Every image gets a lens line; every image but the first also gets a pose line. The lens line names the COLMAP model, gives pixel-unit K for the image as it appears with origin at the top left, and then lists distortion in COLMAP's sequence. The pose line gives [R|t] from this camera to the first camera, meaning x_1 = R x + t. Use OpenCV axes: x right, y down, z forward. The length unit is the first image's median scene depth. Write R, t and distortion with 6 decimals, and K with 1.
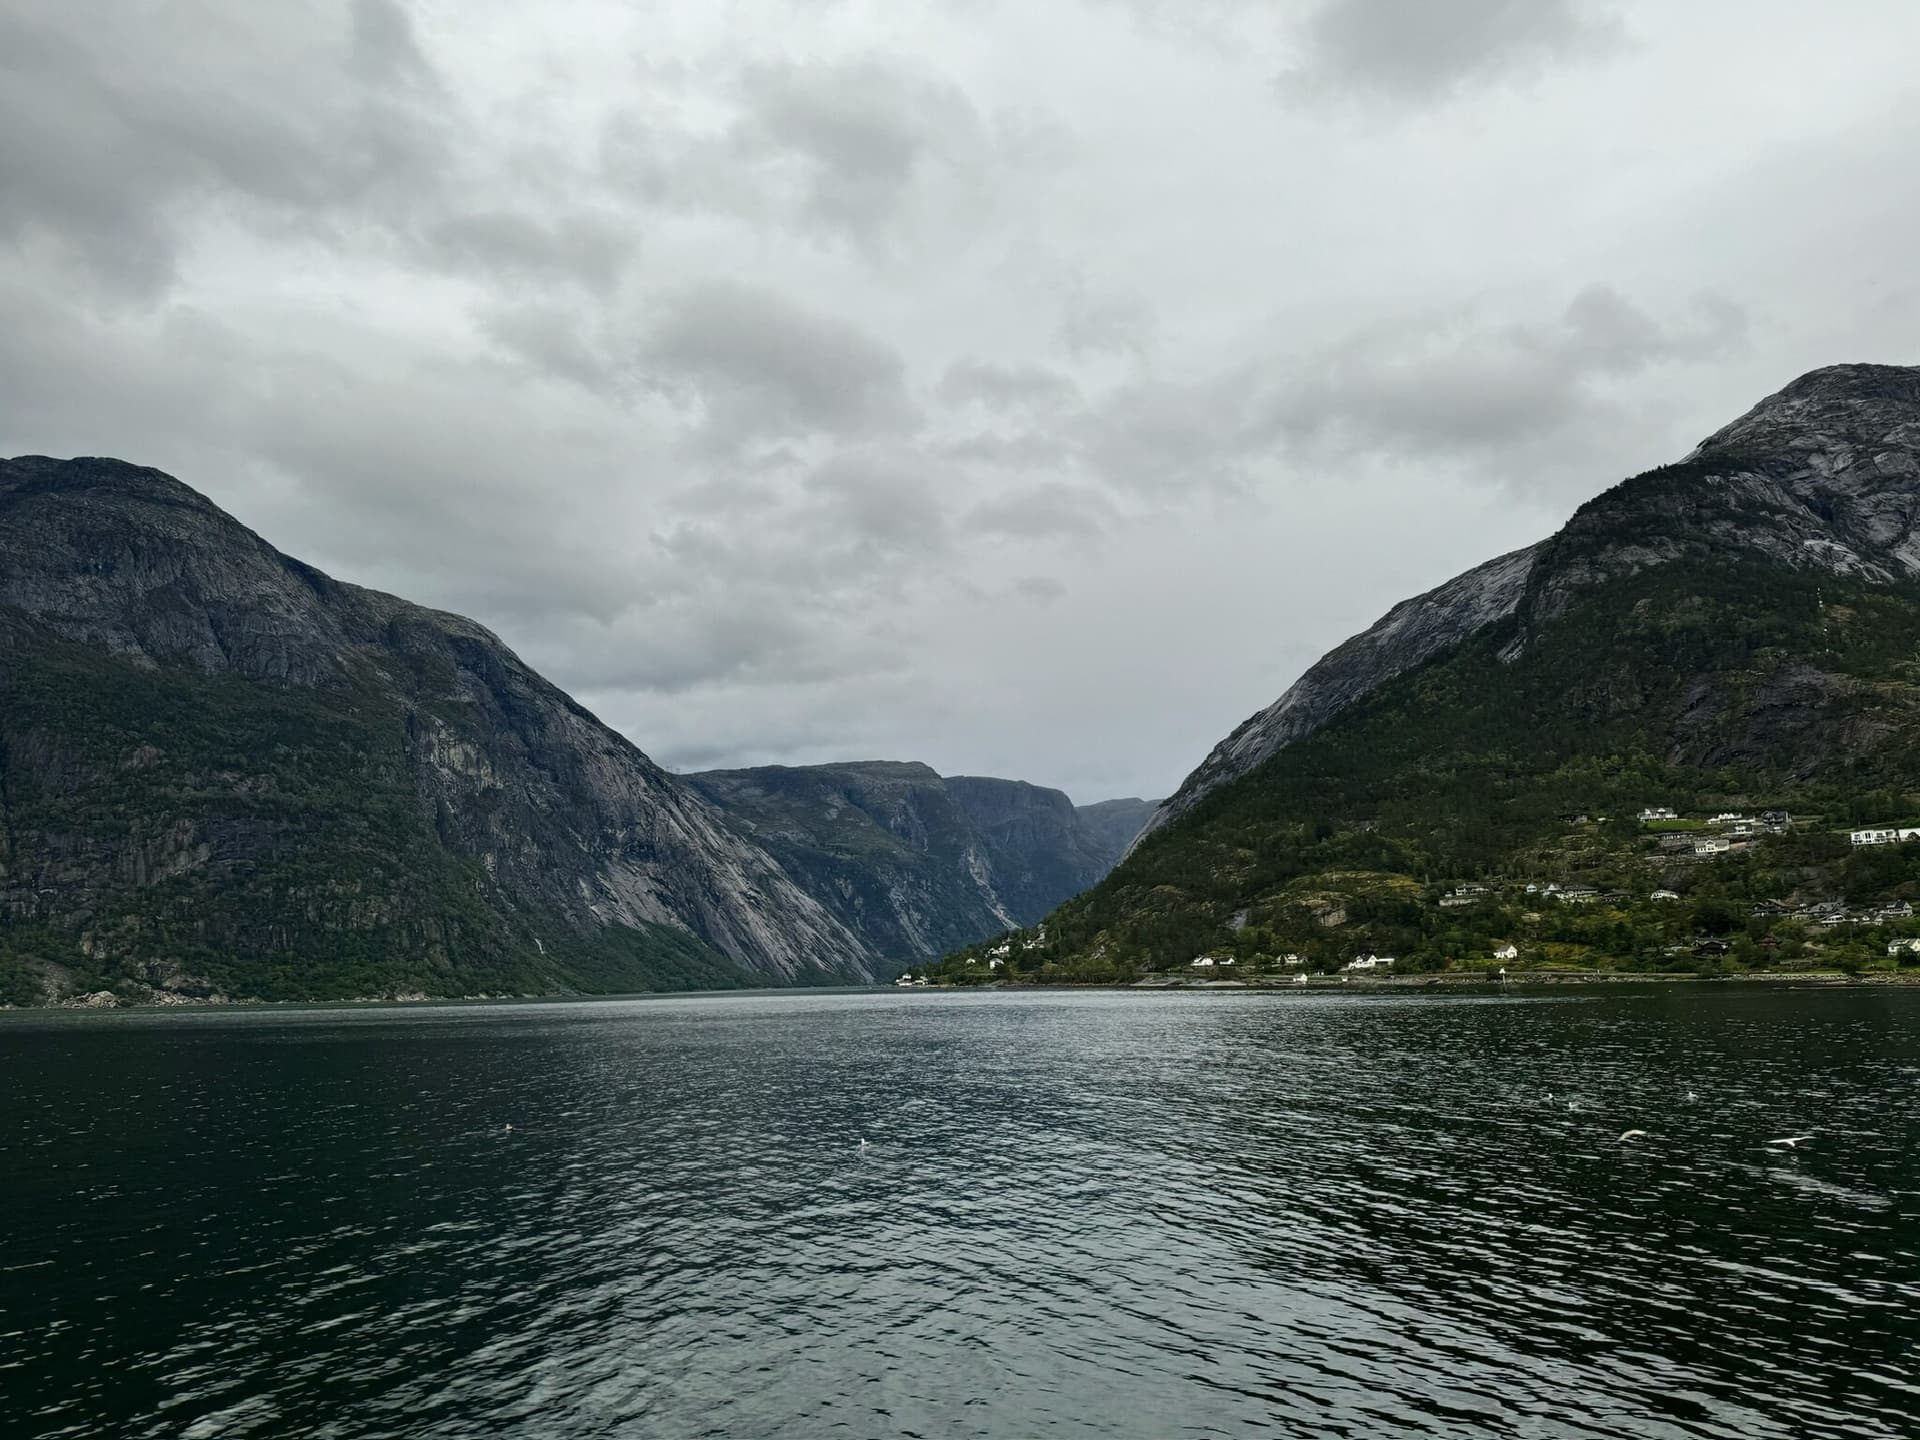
lens RADIAL K [[1296.5, 0, 960.0], [0, 1296.5, 720.0], [0, 0, 1]] dist [0.059390, -0.063918]
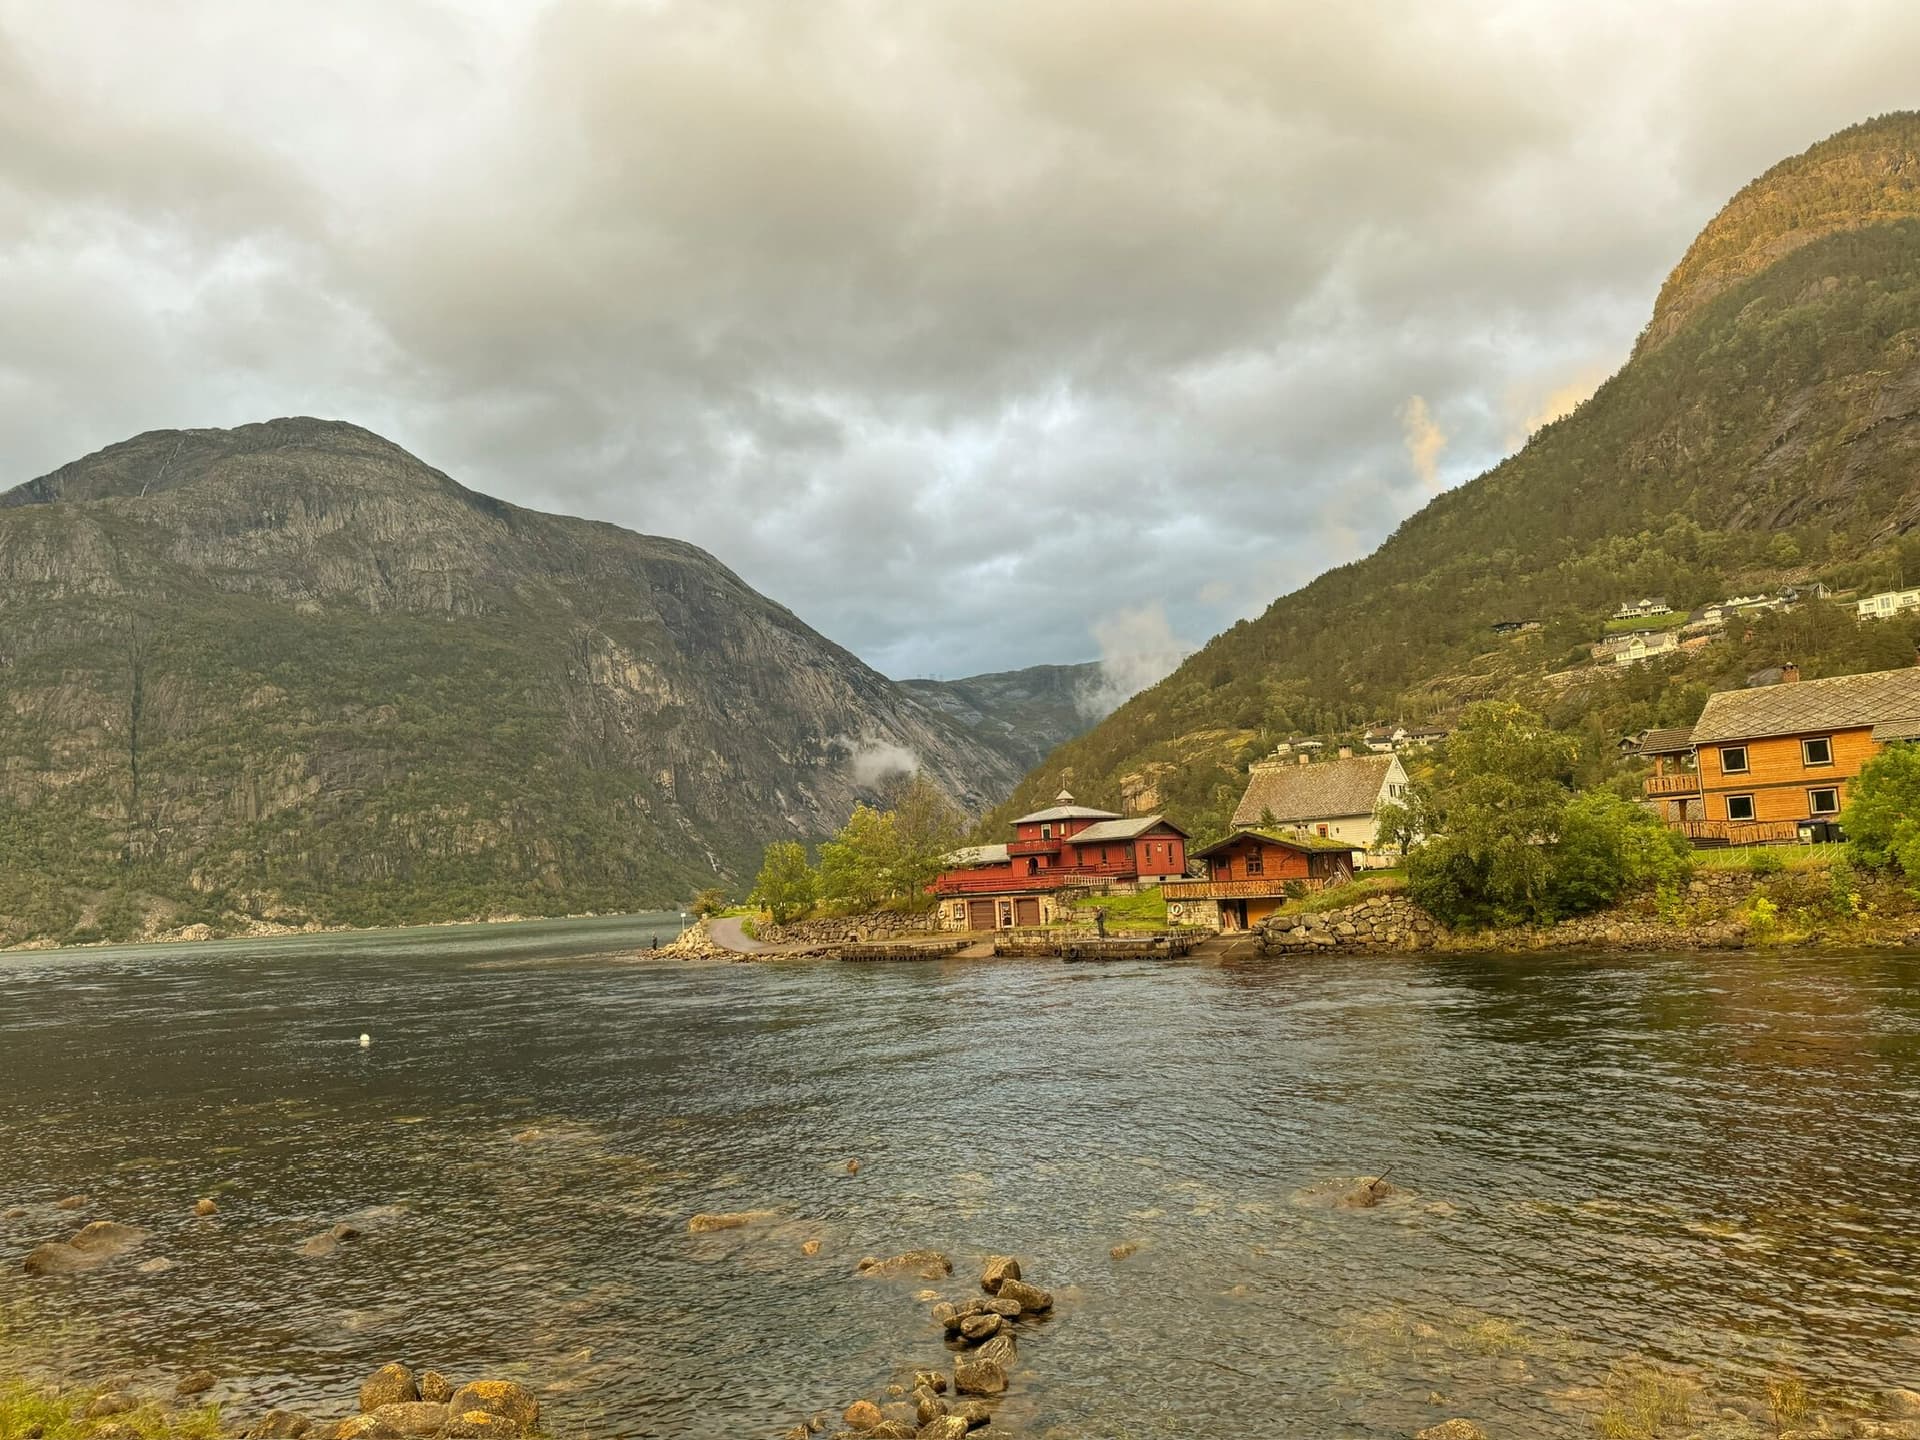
lens RADIAL K [[1305.5, 0, 952.1], [0, 1305.5, 746.4], [0, 0, 1]] dist [0.073954, -0.088346]
pose [[0.965616, -0.060484, -0.252839, 0.158956], [0.084775, 0.992656, 0.086301, 0.023333], [0.245762, -0.104768, 0.963652, 0.129122]]
